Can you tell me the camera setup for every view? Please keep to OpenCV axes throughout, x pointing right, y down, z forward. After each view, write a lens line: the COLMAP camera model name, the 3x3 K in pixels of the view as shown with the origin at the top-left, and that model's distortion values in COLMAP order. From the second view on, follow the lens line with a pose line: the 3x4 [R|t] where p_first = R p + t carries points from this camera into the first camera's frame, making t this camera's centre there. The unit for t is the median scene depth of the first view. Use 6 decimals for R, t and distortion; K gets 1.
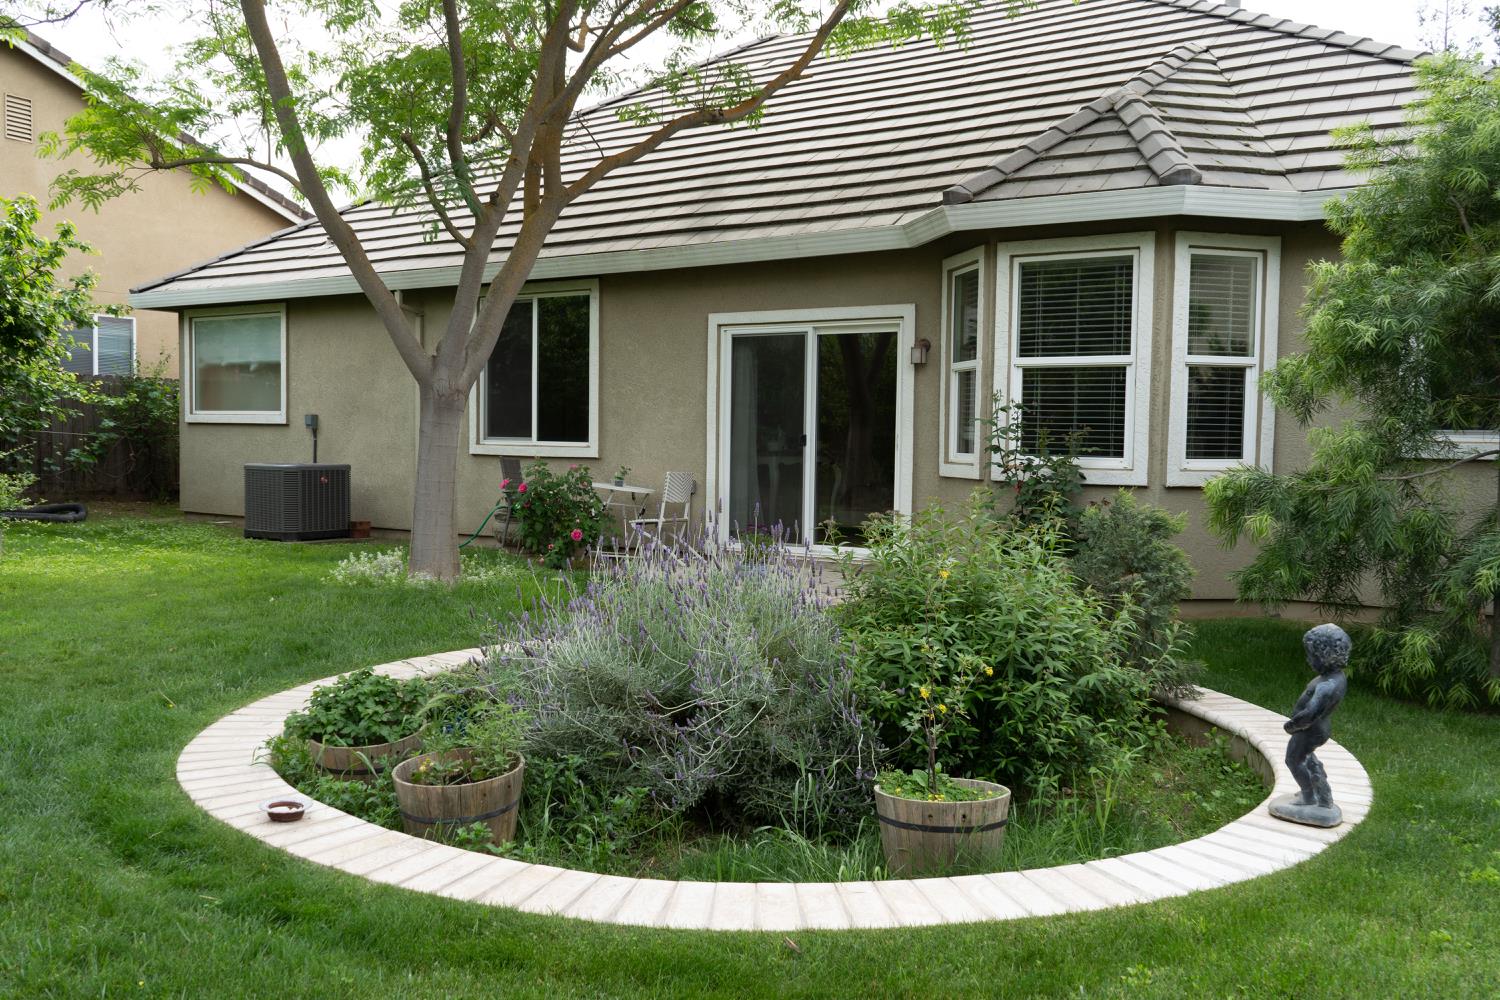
lens RADIAL K [[1201.8, 0, 748.5], [0, 1201.8, 503.7], [0, 0, 1]] dist [-0.007961, 0.009255]
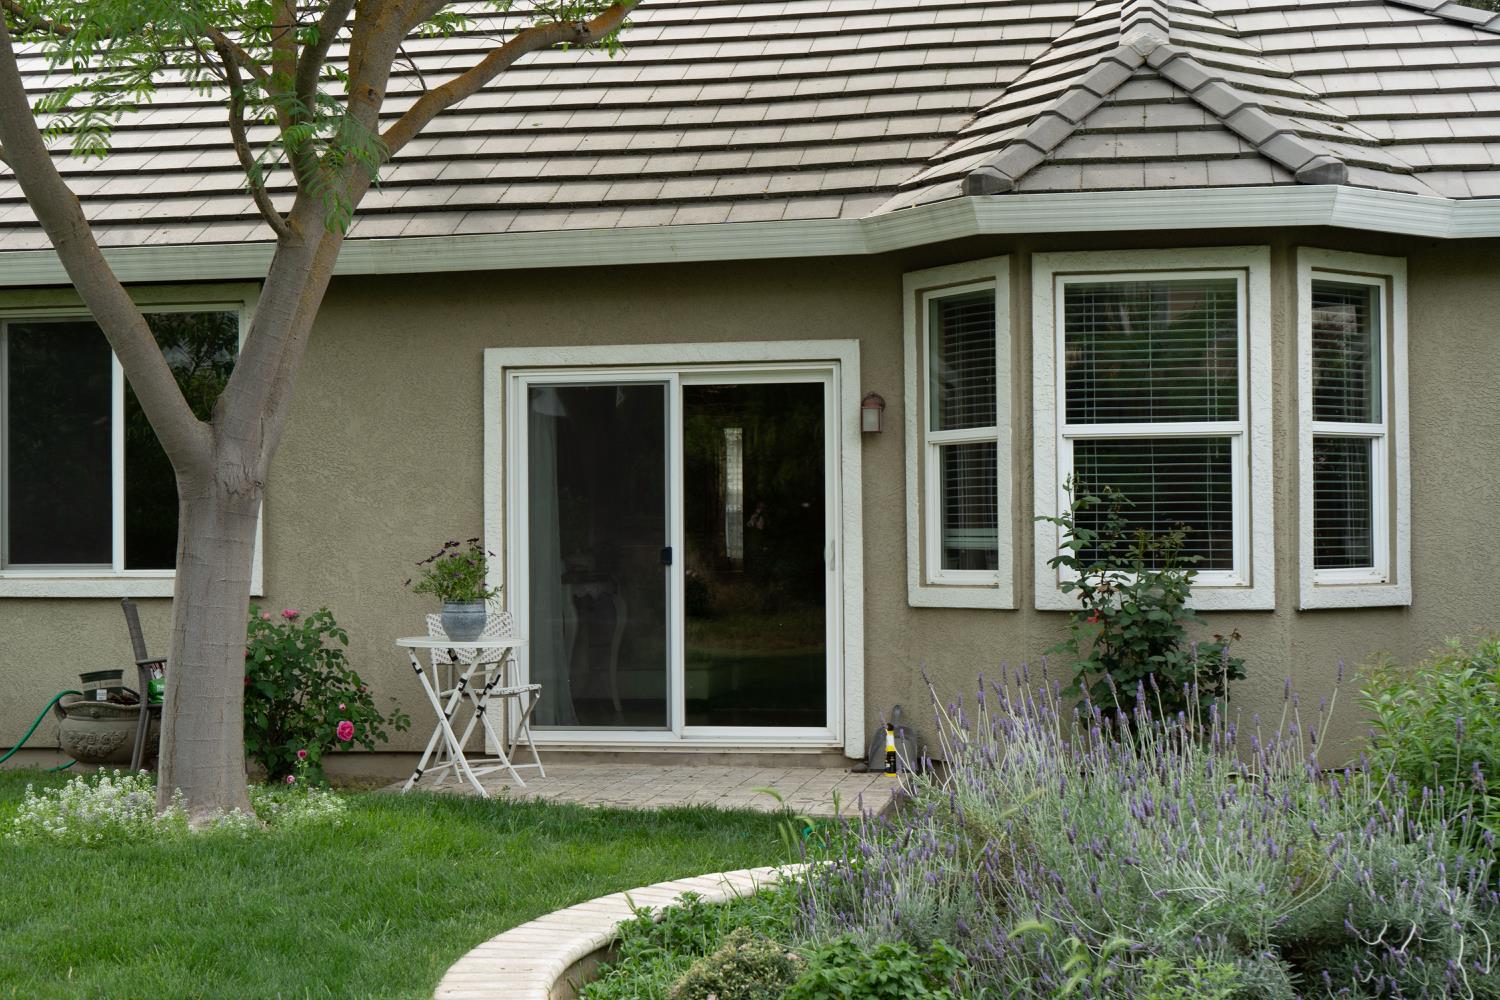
lens RADIAL K [[2095.0, 0, 747.8], [0, 2095.0, 498.2], [0, 0, 1]] dist [0.035272, 0.000000]
pose [[0.925440, -0.014011, 0.378636, -0.356395], [0.043010, 0.996742, -0.068238, -0.008212], [-0.376446, 0.079435, 0.923027, -0.005312]]
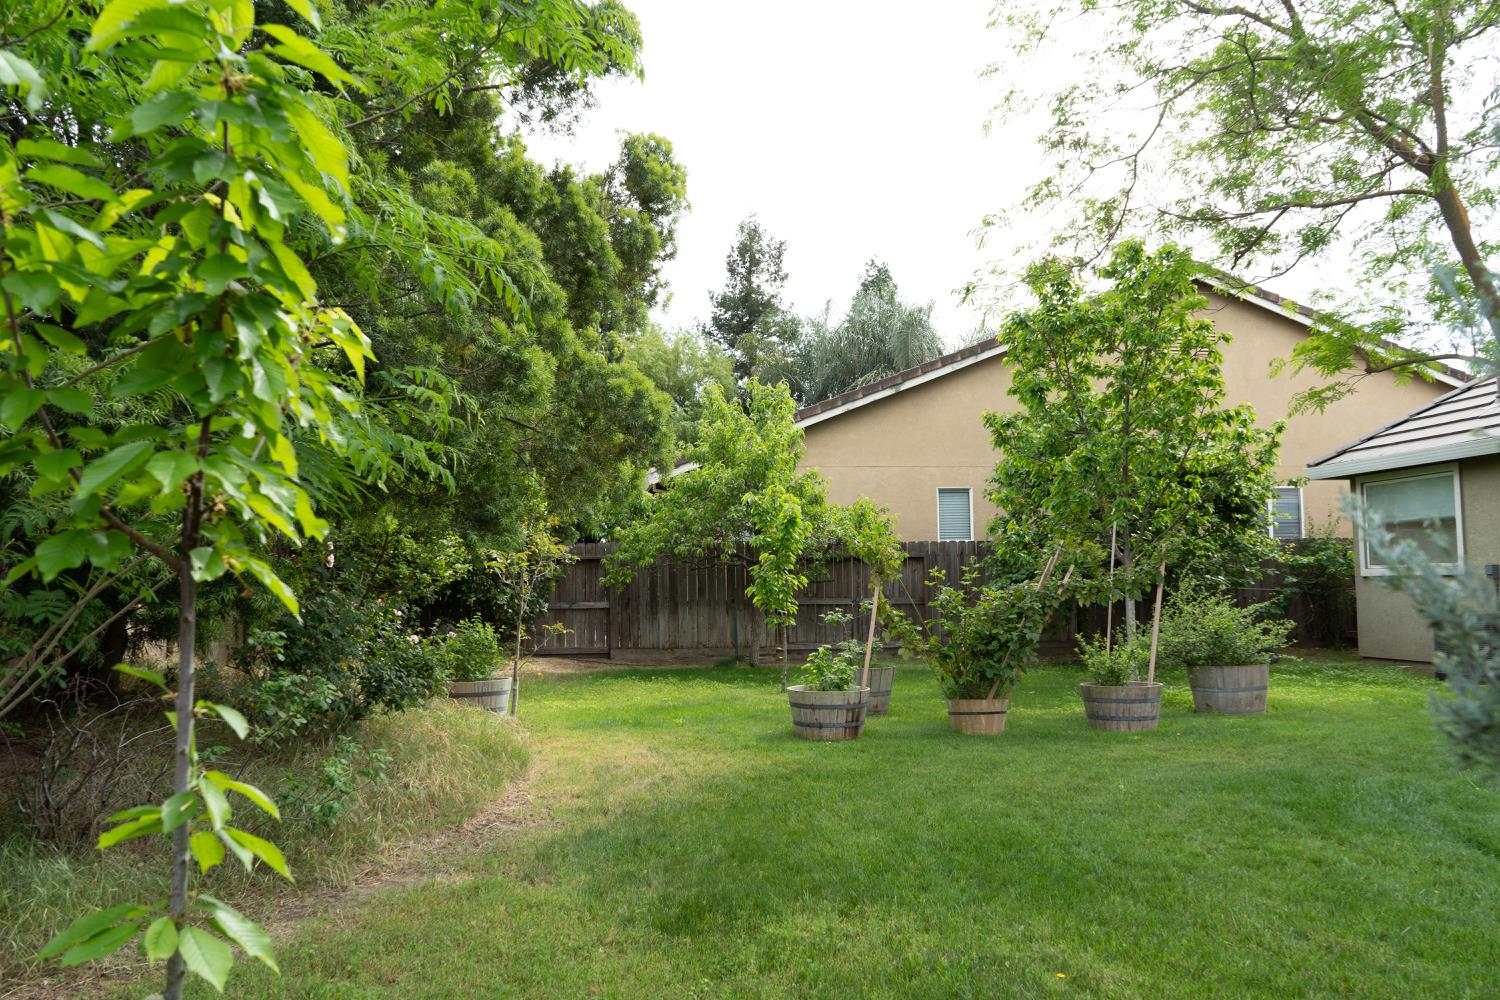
lens RADIAL K [[1201.8, 0, 748.6], [0, 1201.8, 488.4], [0, 0, 1]] dist [-0.007961, 0.009255]
pose [[0.651660, -0.089737, -0.753184, 0.014487], [-0.016602, 0.991052, -0.132441, 0.014540], [0.758330, 0.098811, 0.644339, -0.267060]]
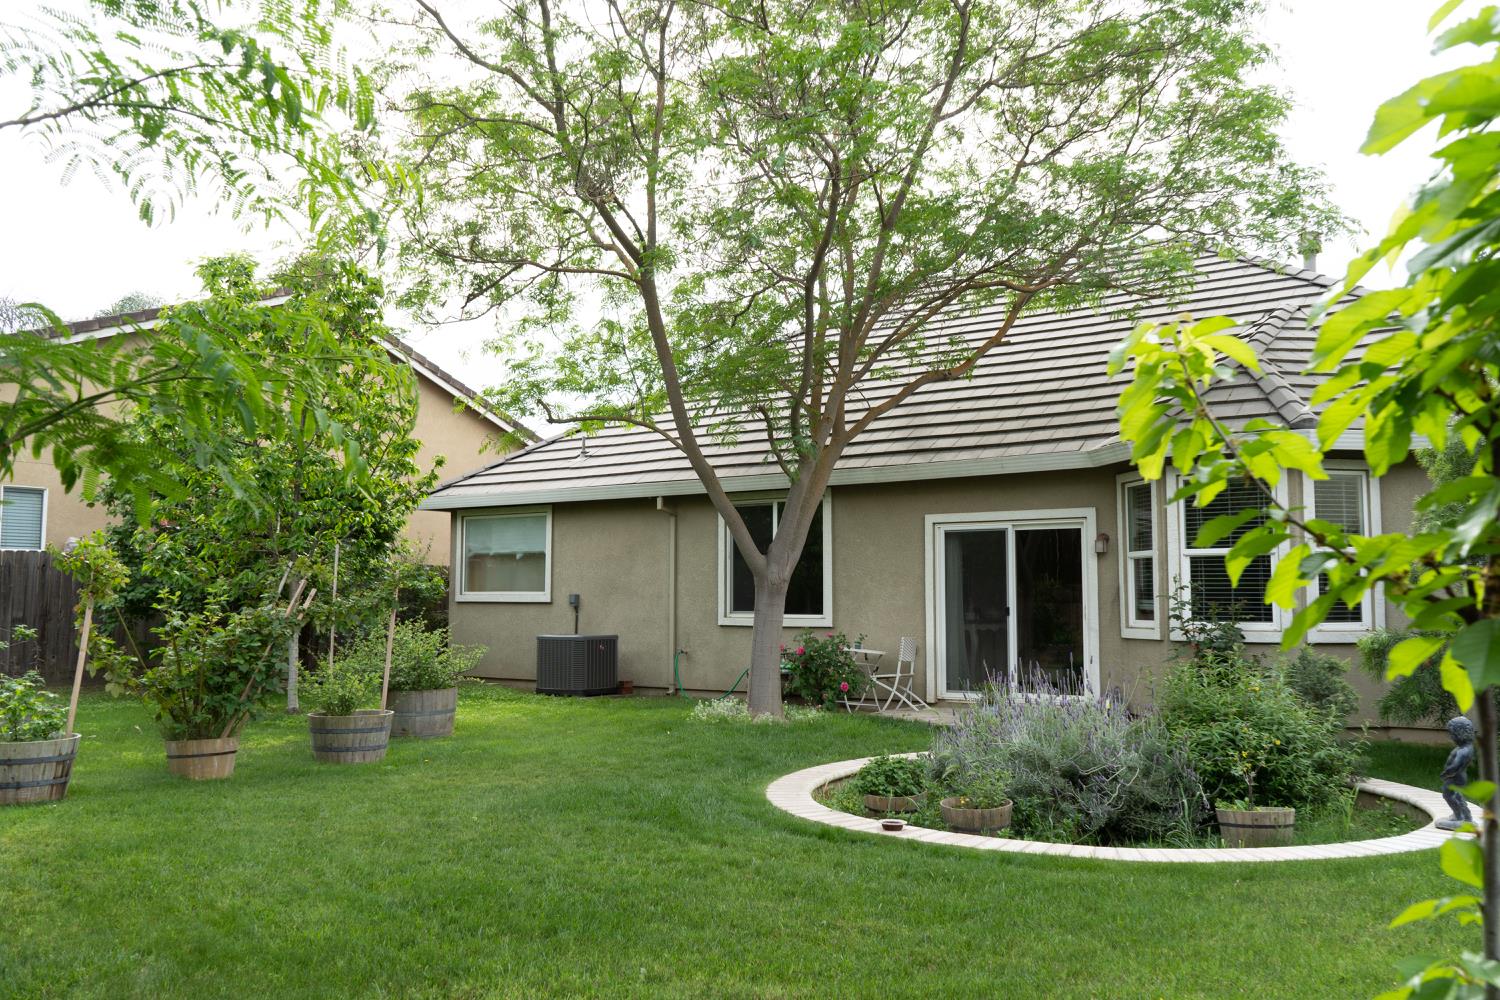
lens RADIAL K [[1201.8, 0, 750.6], [0, 1201.8, 503.1], [0, 0, 1]] dist [-0.007961, 0.009255]
pose [[0.999182, -0.016647, -0.036850, -0.201206], [0.011429, 0.990433, -0.137520, 0.007183], [0.038786, 0.136986, 0.989813, -0.342240]]
